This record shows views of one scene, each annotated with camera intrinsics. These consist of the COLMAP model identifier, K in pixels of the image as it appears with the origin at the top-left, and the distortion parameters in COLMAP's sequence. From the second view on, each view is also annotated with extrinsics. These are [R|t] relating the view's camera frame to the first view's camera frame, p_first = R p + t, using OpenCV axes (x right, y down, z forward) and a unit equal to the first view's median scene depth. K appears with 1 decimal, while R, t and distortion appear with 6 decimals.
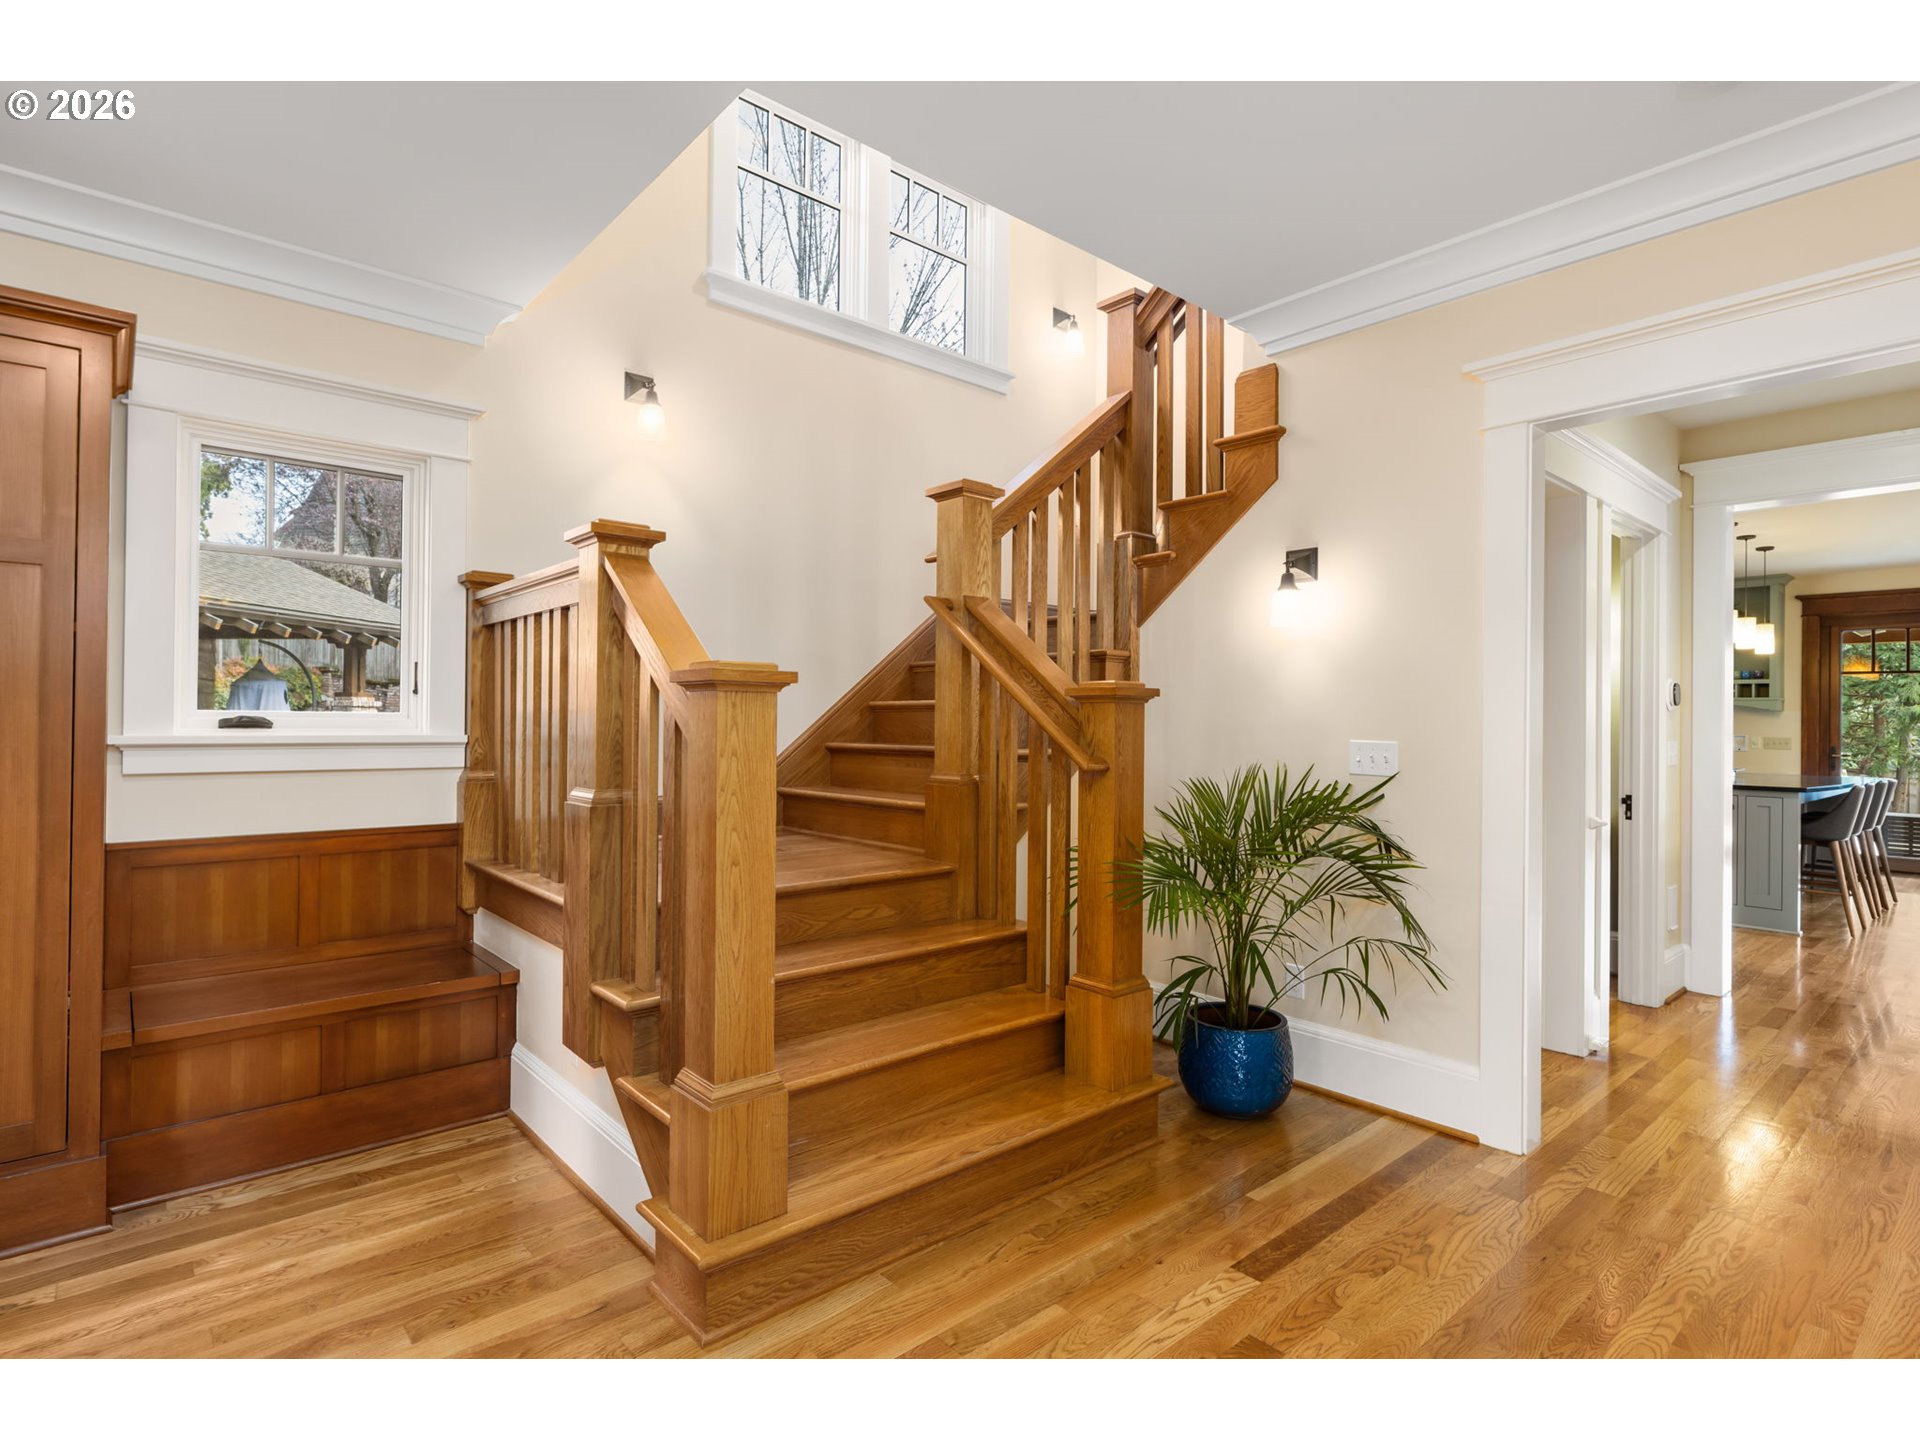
lens RADIAL K [[960.9, 0, 960.0], [0, 960.9, 720.0], [0, 0, 1]] dist [0.000305, 0.000068]
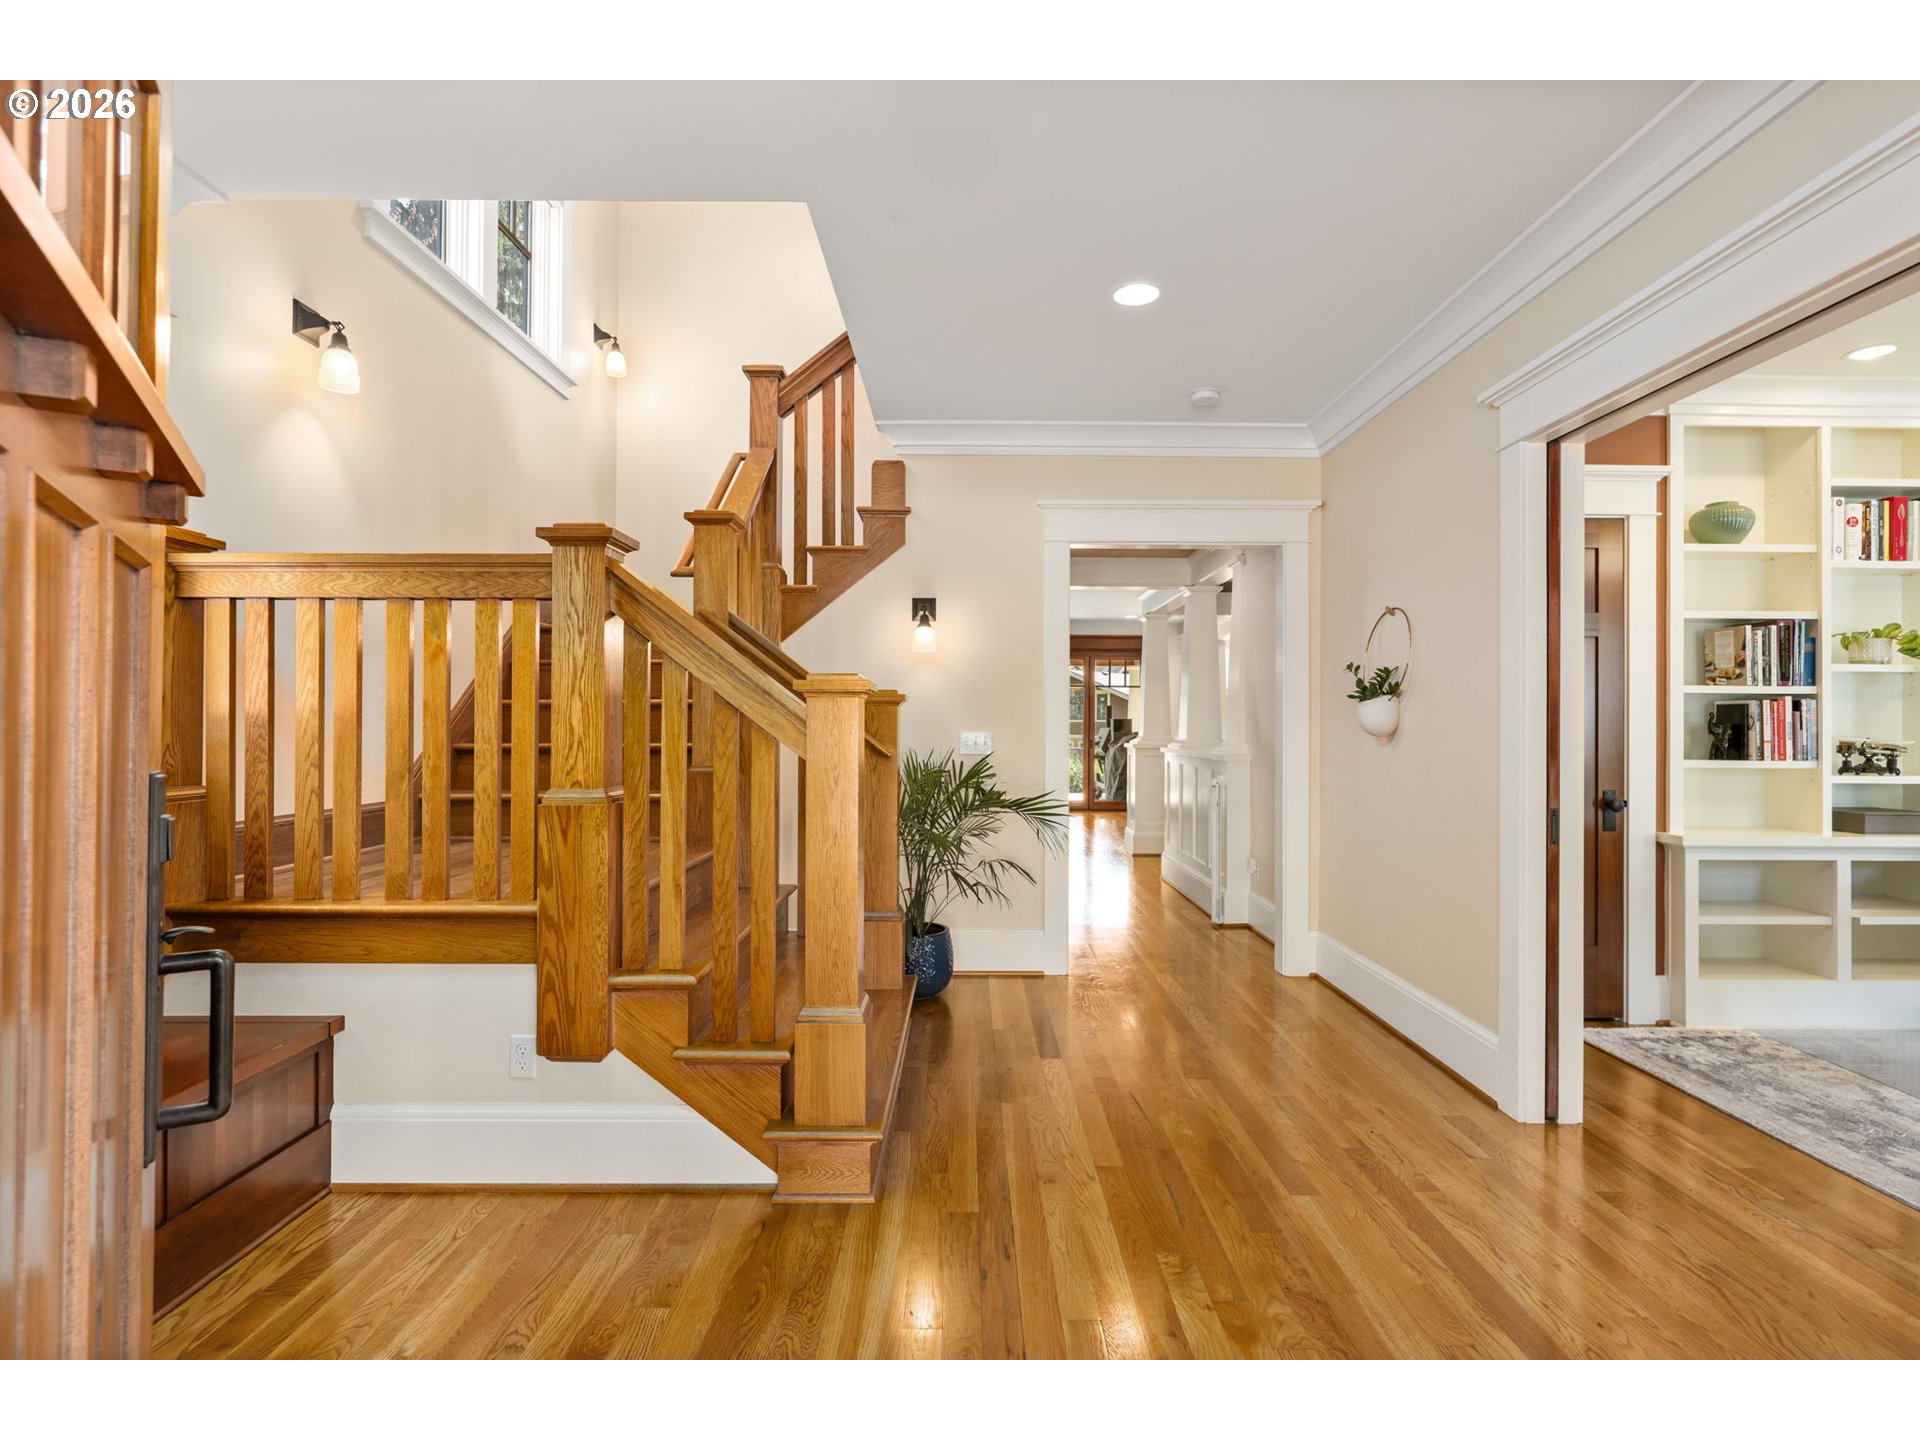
lens RADIAL K [[960.9, 0, 960.0], [0, 960.9, 720.0], [0, 0, 1]] dist [0.000305, 0.000068]
pose [[0.665838, -0.000083, 0.746096, -0.640275], [0.001369, 0.999998, -0.001110, 0.000730], [-0.746095, 0.001760, 0.665838, 0.027445]]
